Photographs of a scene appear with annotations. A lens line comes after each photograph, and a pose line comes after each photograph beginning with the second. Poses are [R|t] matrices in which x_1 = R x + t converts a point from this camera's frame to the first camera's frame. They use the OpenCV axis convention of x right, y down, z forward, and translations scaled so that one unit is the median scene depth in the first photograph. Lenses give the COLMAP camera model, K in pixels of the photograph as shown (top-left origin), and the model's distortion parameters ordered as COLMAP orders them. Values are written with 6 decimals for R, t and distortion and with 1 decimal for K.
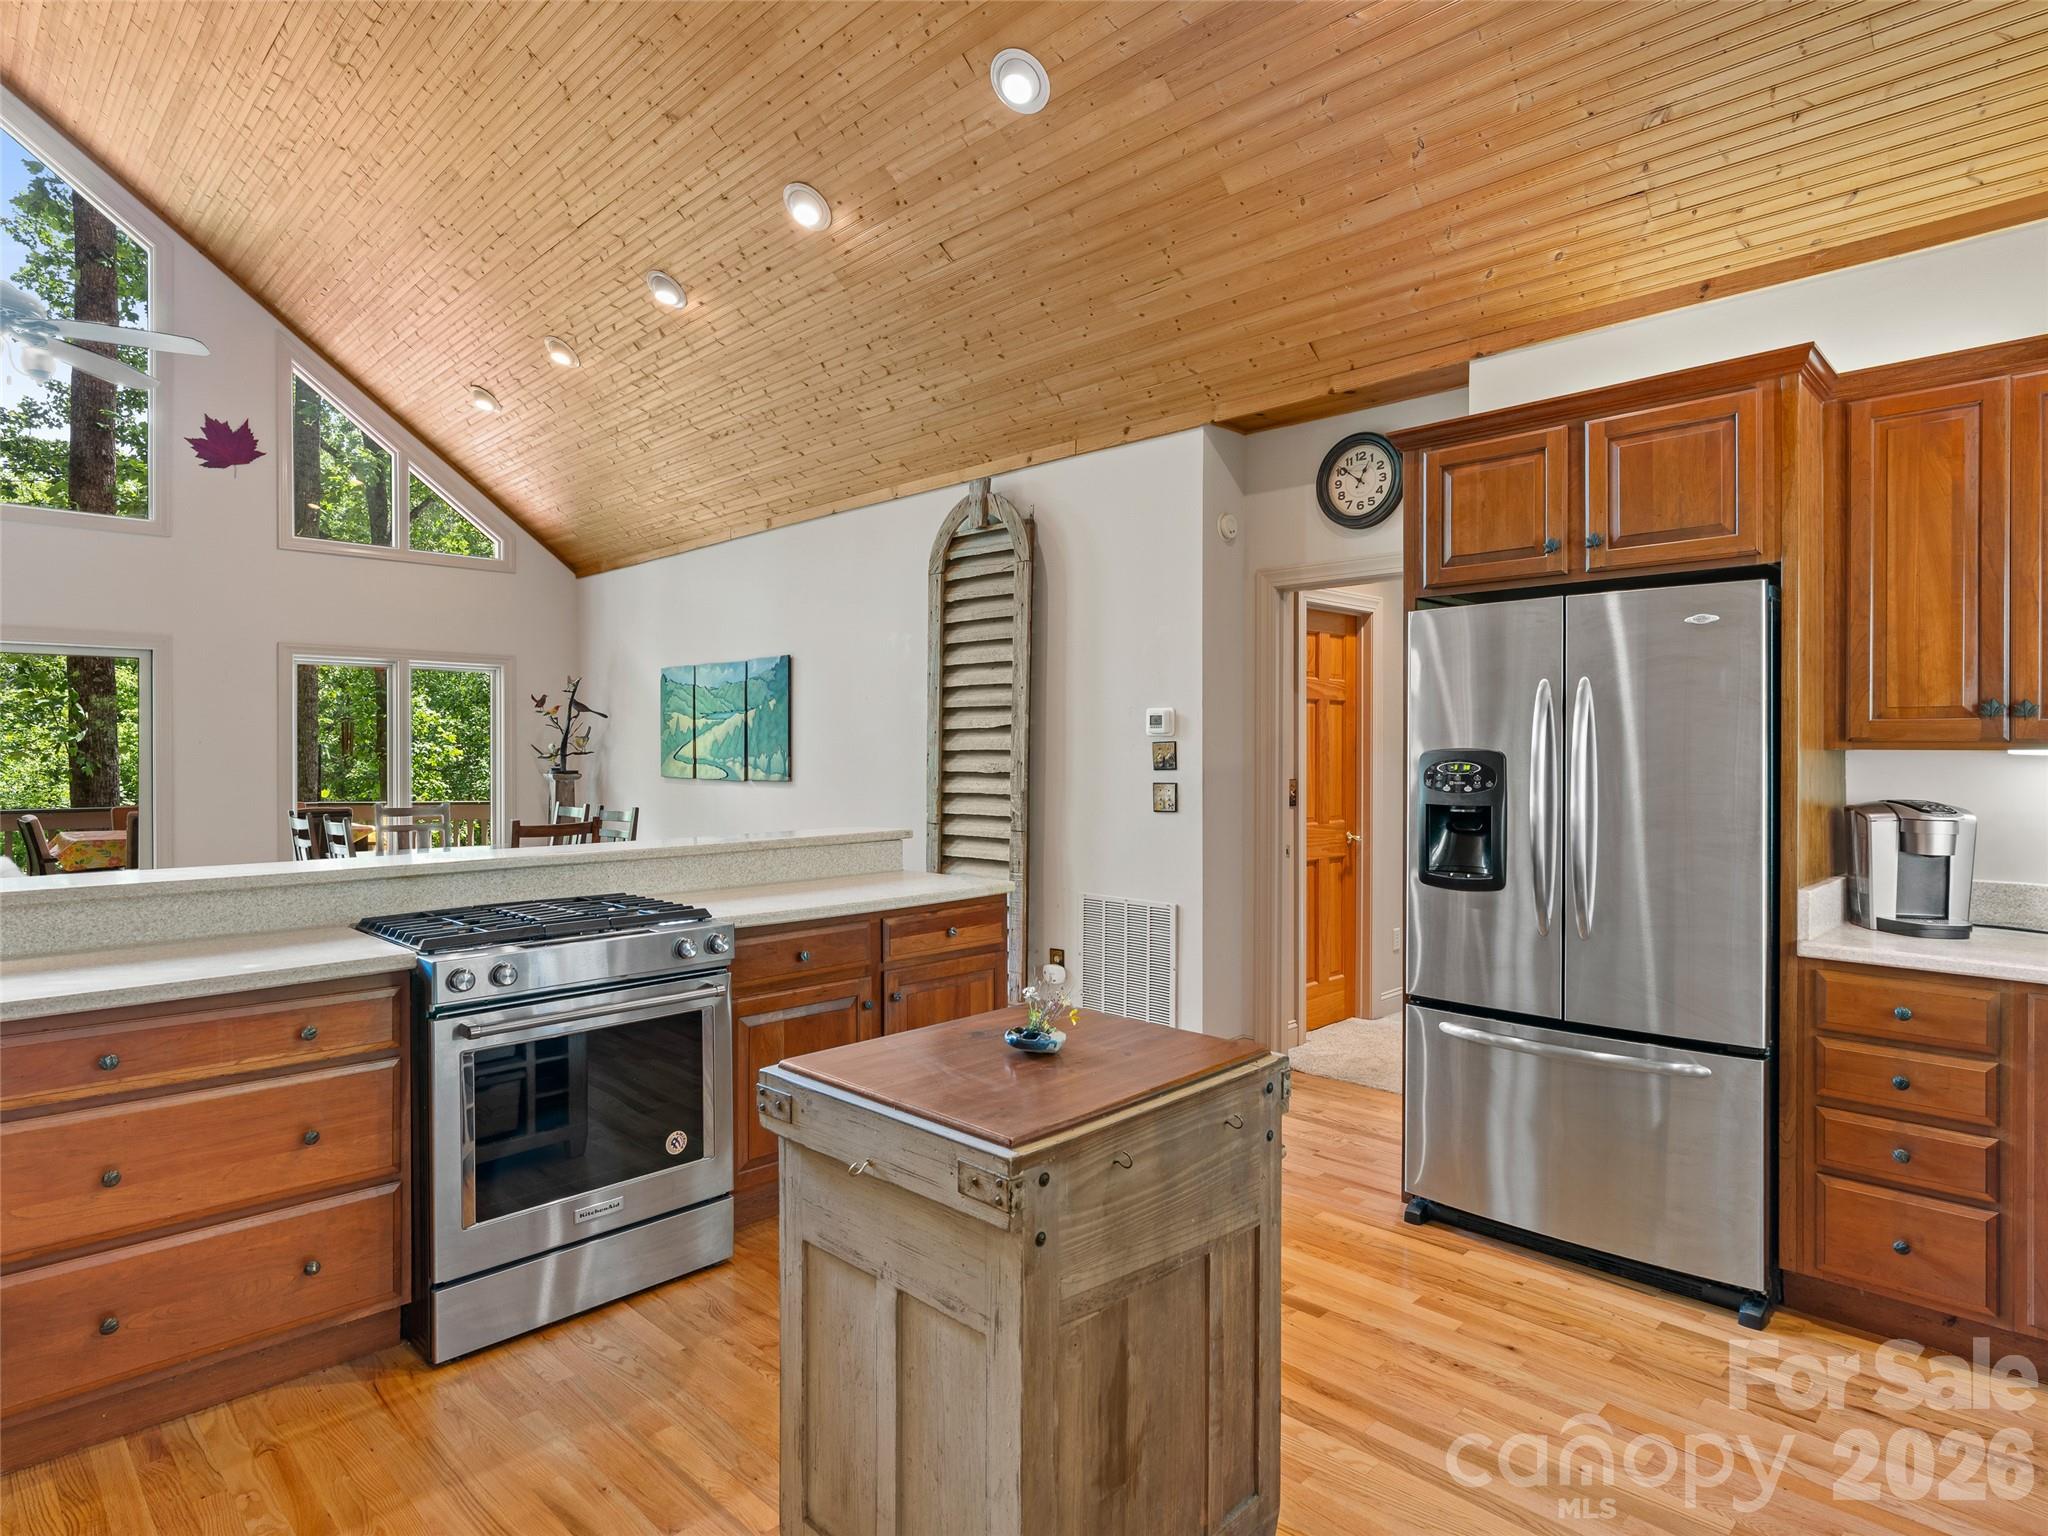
lens RADIAL K [[1143.4, 0, 1022.1], [0, 1143.4, 751.3], [0, 0, 1]] dist [-0.003381, 0.003484]
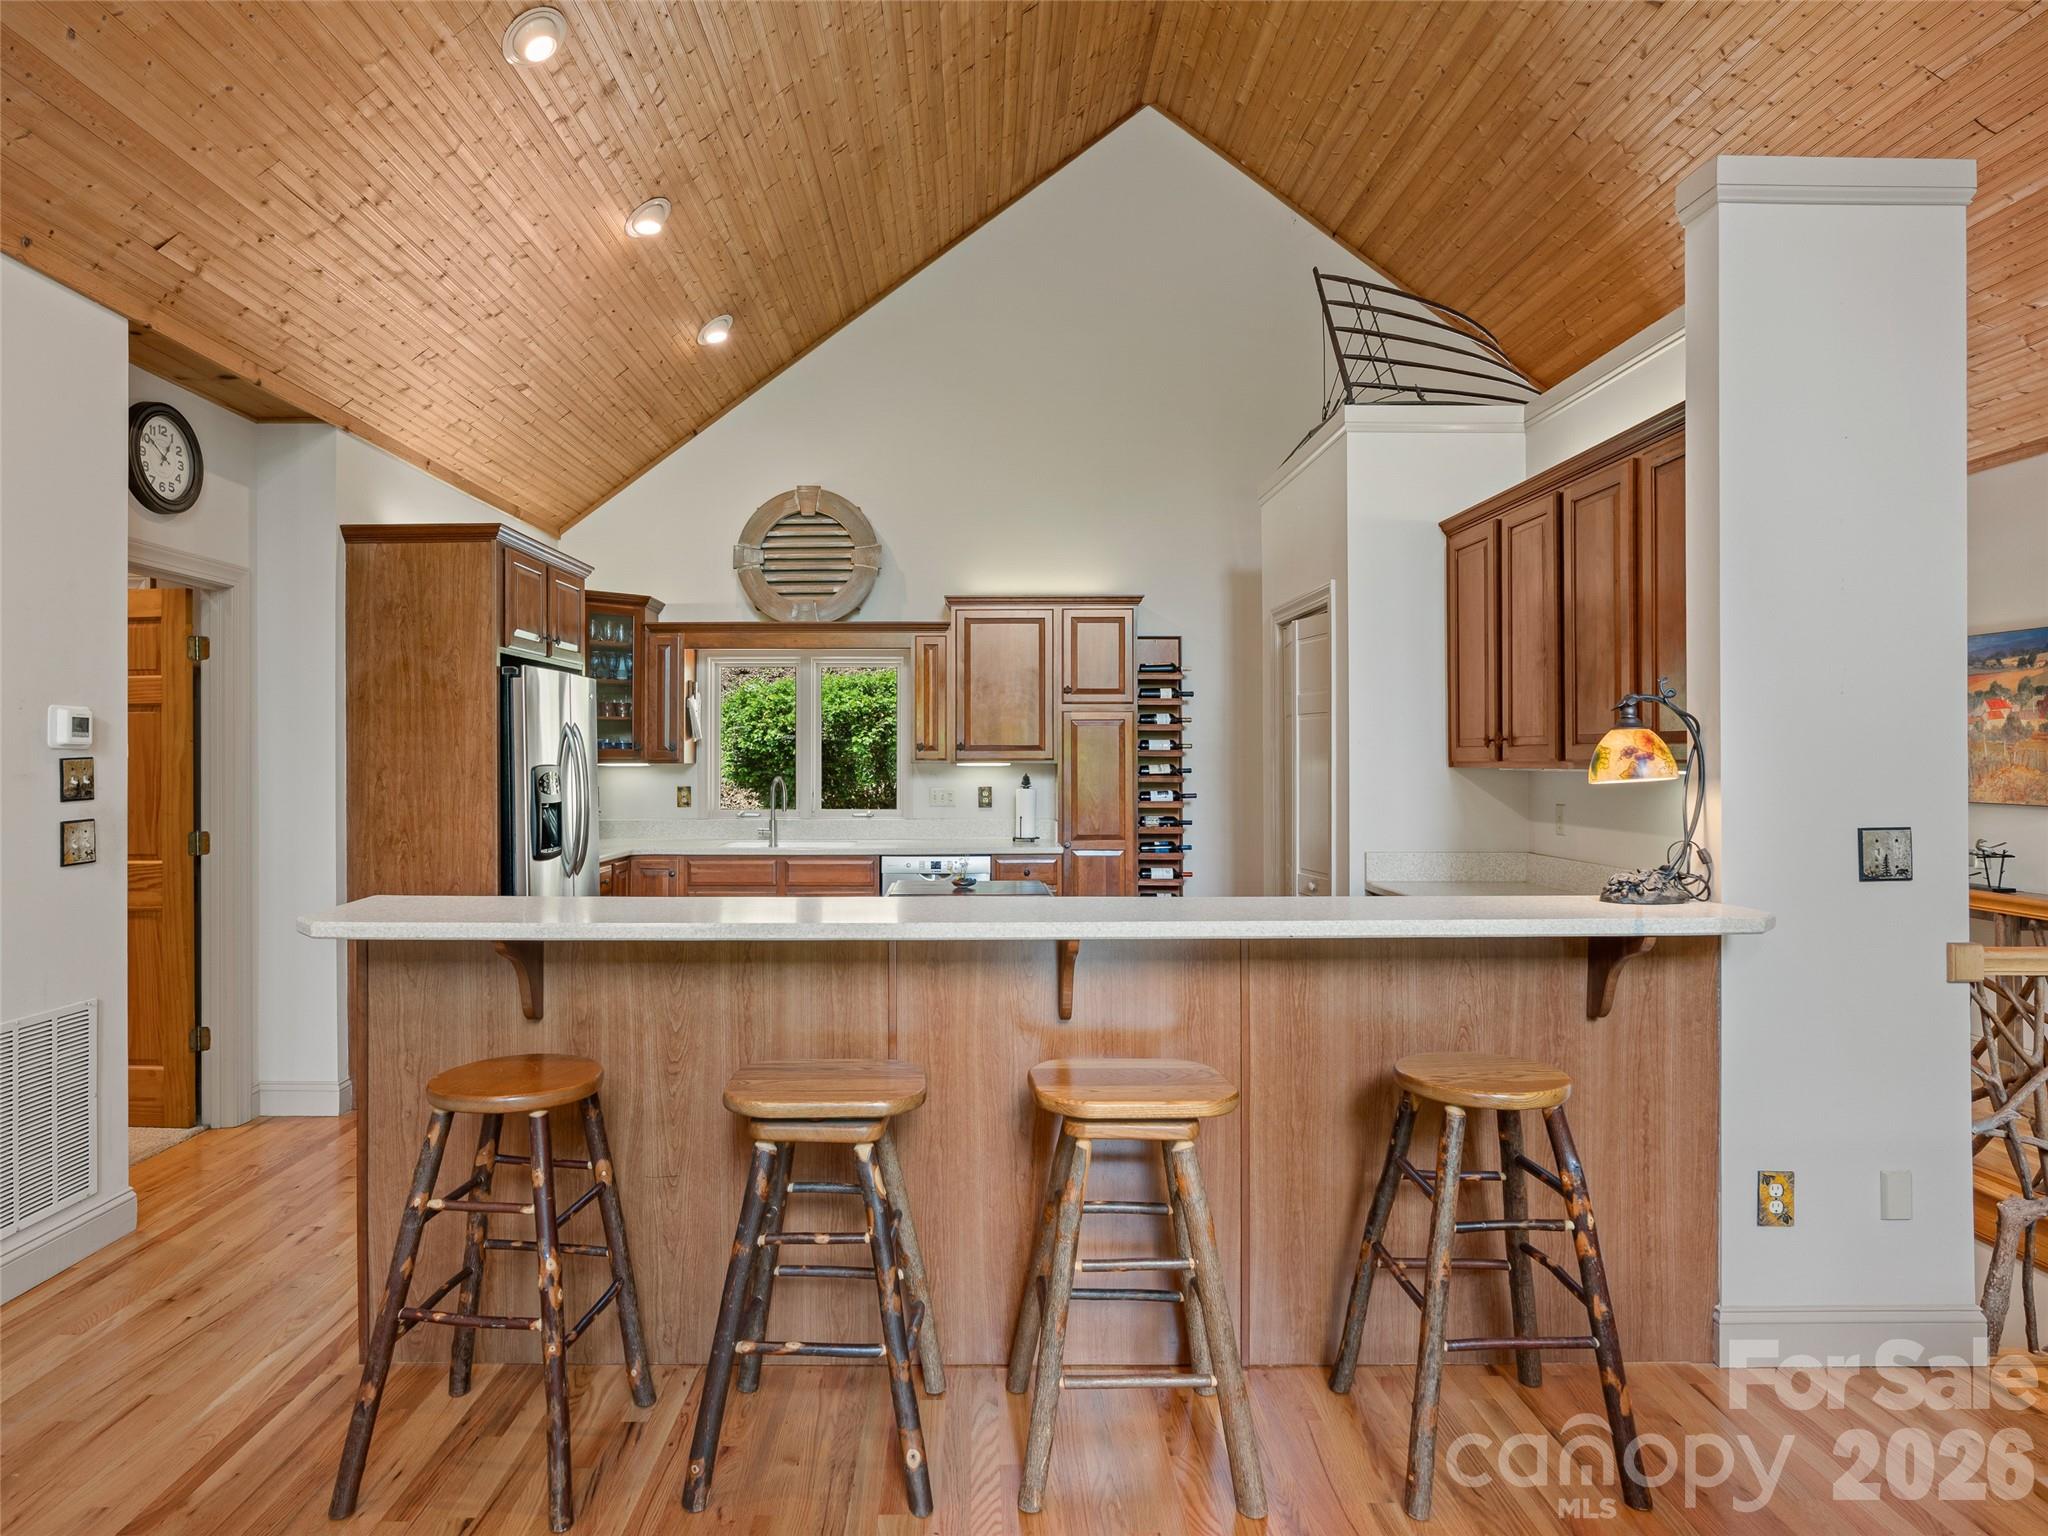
lens RADIAL K [[1158.0, 0, 969.2], [0, 1158.0, 747.8], [0, 0, 1]] dist [-0.006423, 0.000937]
pose [[-0.703957, 0.008538, 0.710192, -0.642971], [0.004631, 0.999962, -0.007432, -0.006380], [-0.710228, -0.001942, -0.703969, 1.003525]]
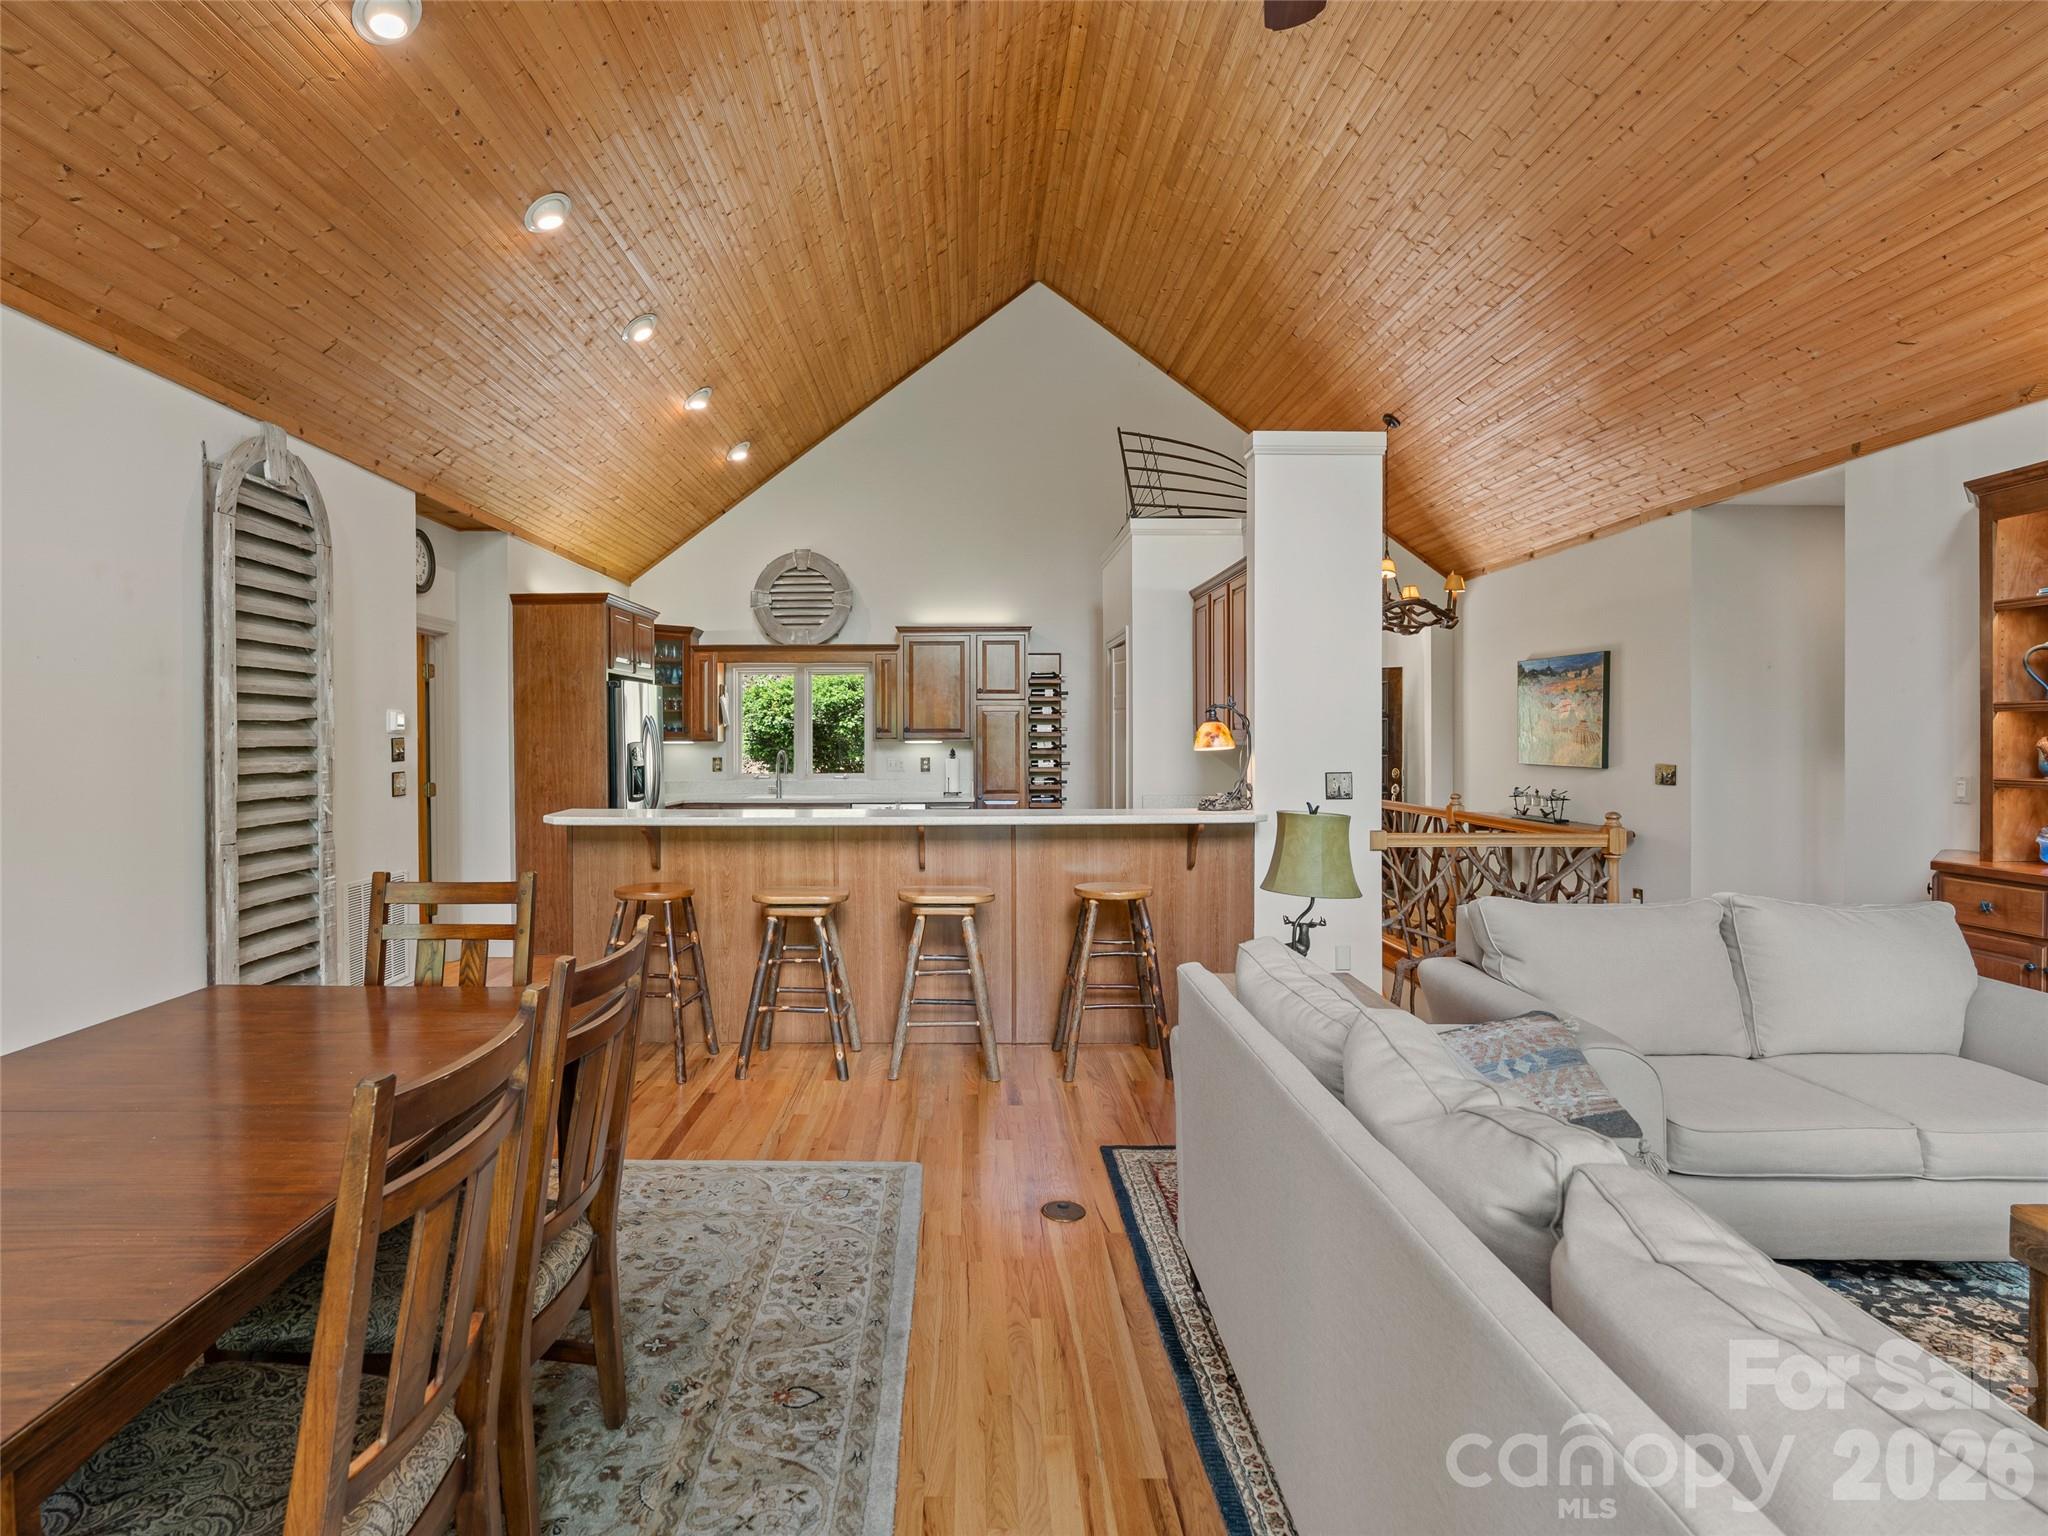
lens RADIAL K [[1048.6, 0, 946.5], [0, 1048.6, 740.6], [0, 0, 1]] dist [-0.011036, 0.004314]
pose [[-0.695720, 0.001208, 0.718312, -0.973565], [0.005904, 0.999974, 0.004036, -0.006228], [-0.718289, 0.007049, -0.695710, 1.230259]]
